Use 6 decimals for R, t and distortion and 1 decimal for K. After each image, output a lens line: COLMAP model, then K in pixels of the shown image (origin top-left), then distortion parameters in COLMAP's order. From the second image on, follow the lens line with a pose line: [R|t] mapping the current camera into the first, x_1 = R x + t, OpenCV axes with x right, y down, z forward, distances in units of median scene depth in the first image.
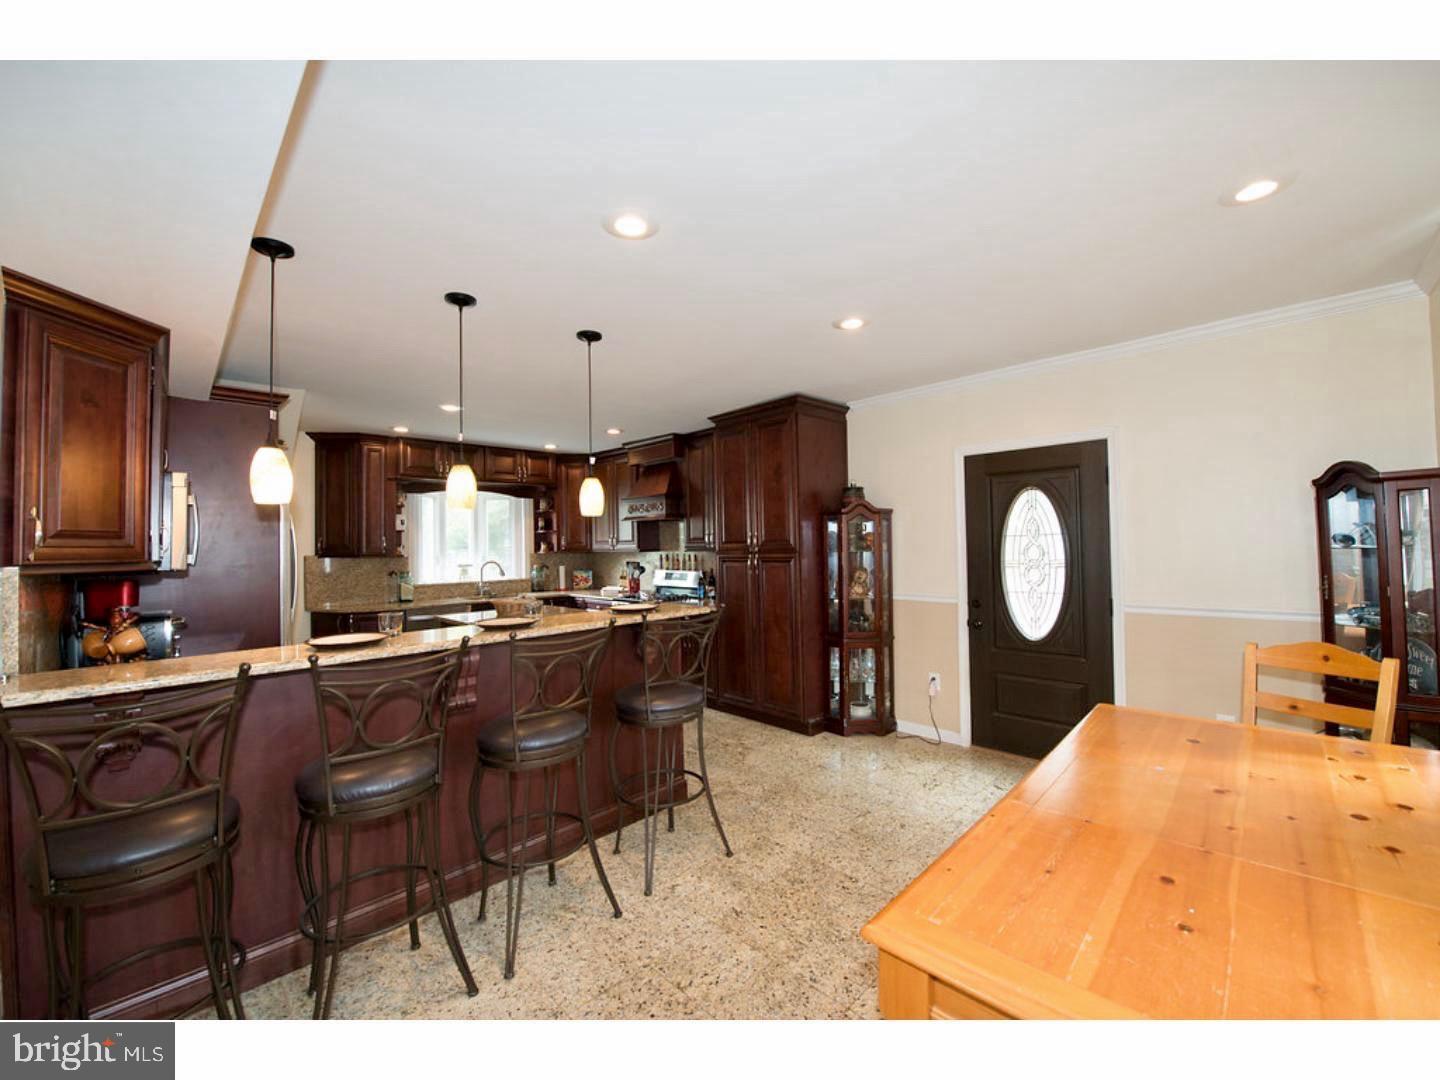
lens RADIAL K [[575.5, 0, 727.2], [0, 575.5, 534.1], [0, 0, 1]] dist [-0.022141, -0.000794]
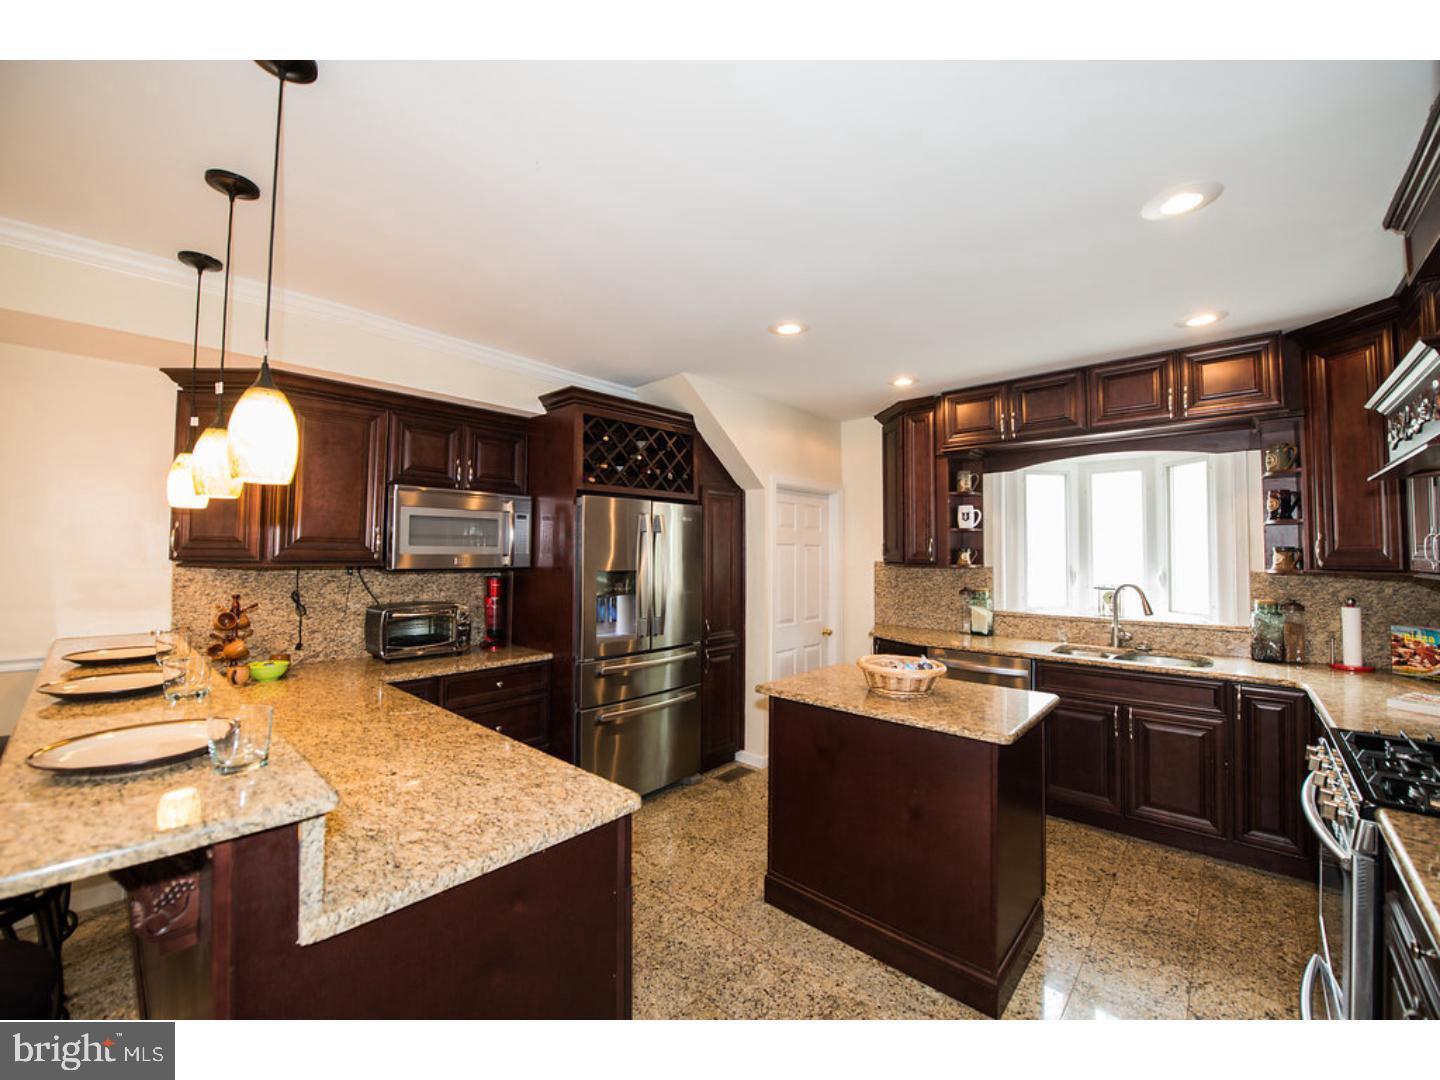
lens RADIAL K [[575.5, 0, 731.3], [0, 575.5, 533.4], [0, 0, 1]] dist [-0.022141, -0.000794]
pose [[0.052657, -0.017010, -0.998468, 0.089150], [0.010780, 0.999806, -0.016464, 0.006409], [0.998554, -0.009896, 0.052830, 0.647507]]
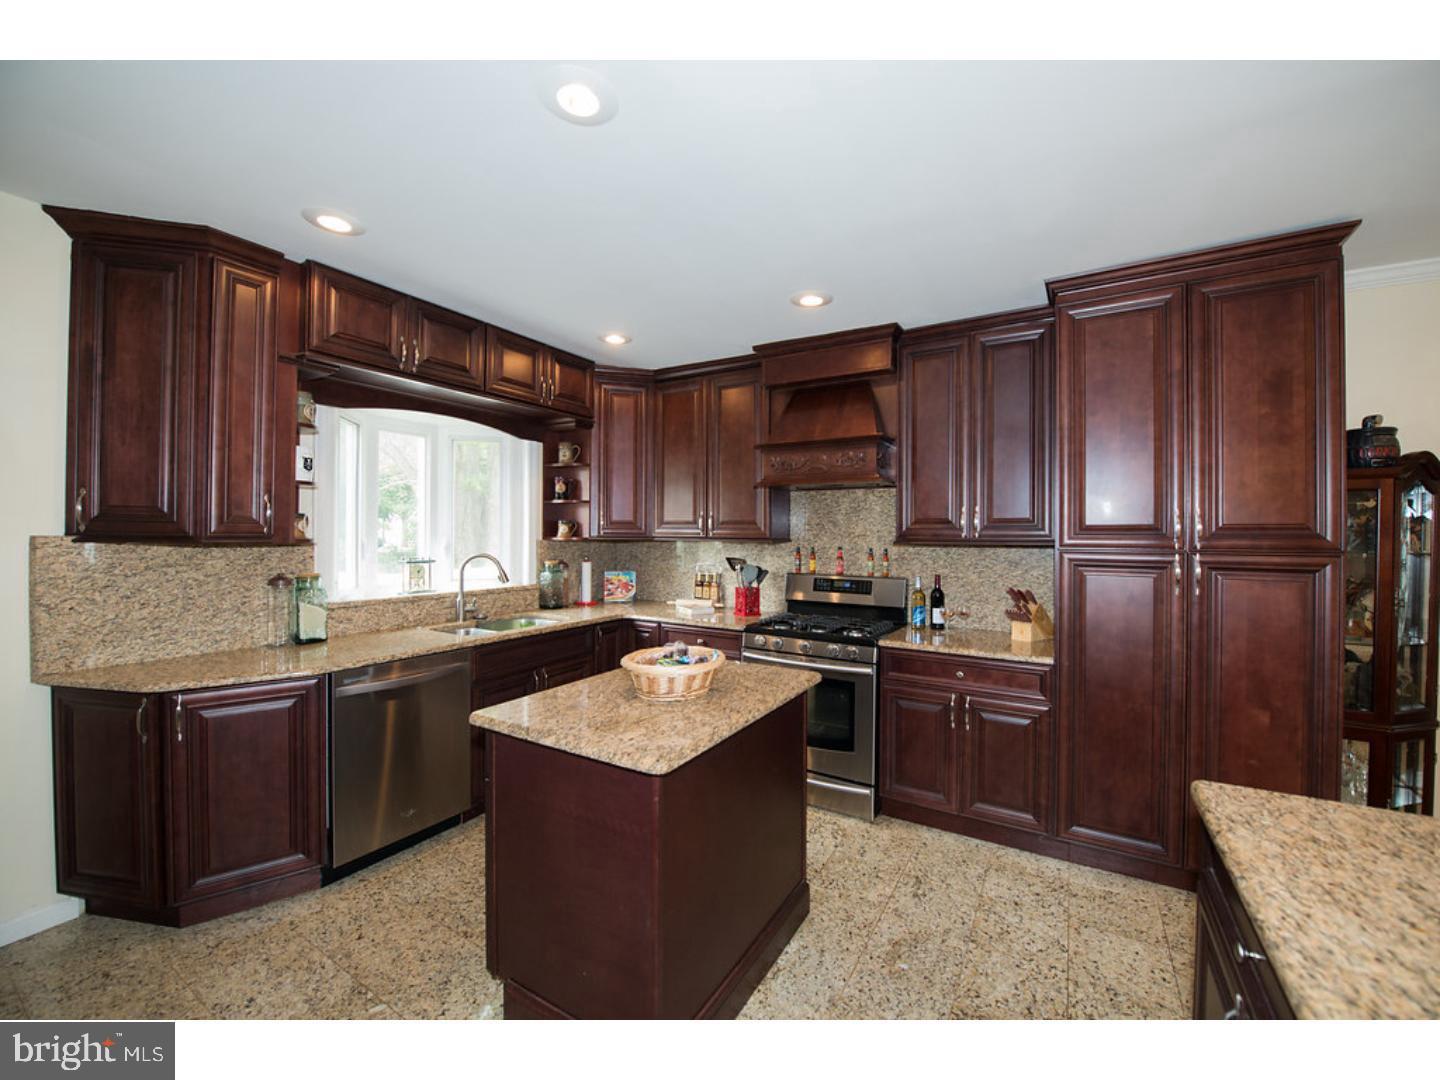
lens RADIAL K [[575.5, 0, 725.5], [0, 575.5, 533.0], [0, 0, 1]] dist [-0.022141, -0.000794]
pose [[0.970620, 0.022683, 0.239547, -0.340865], [-0.026652, 0.999556, 0.013344, 0.016370], [-0.239138, -0.019336, 0.970793, 0.471670]]
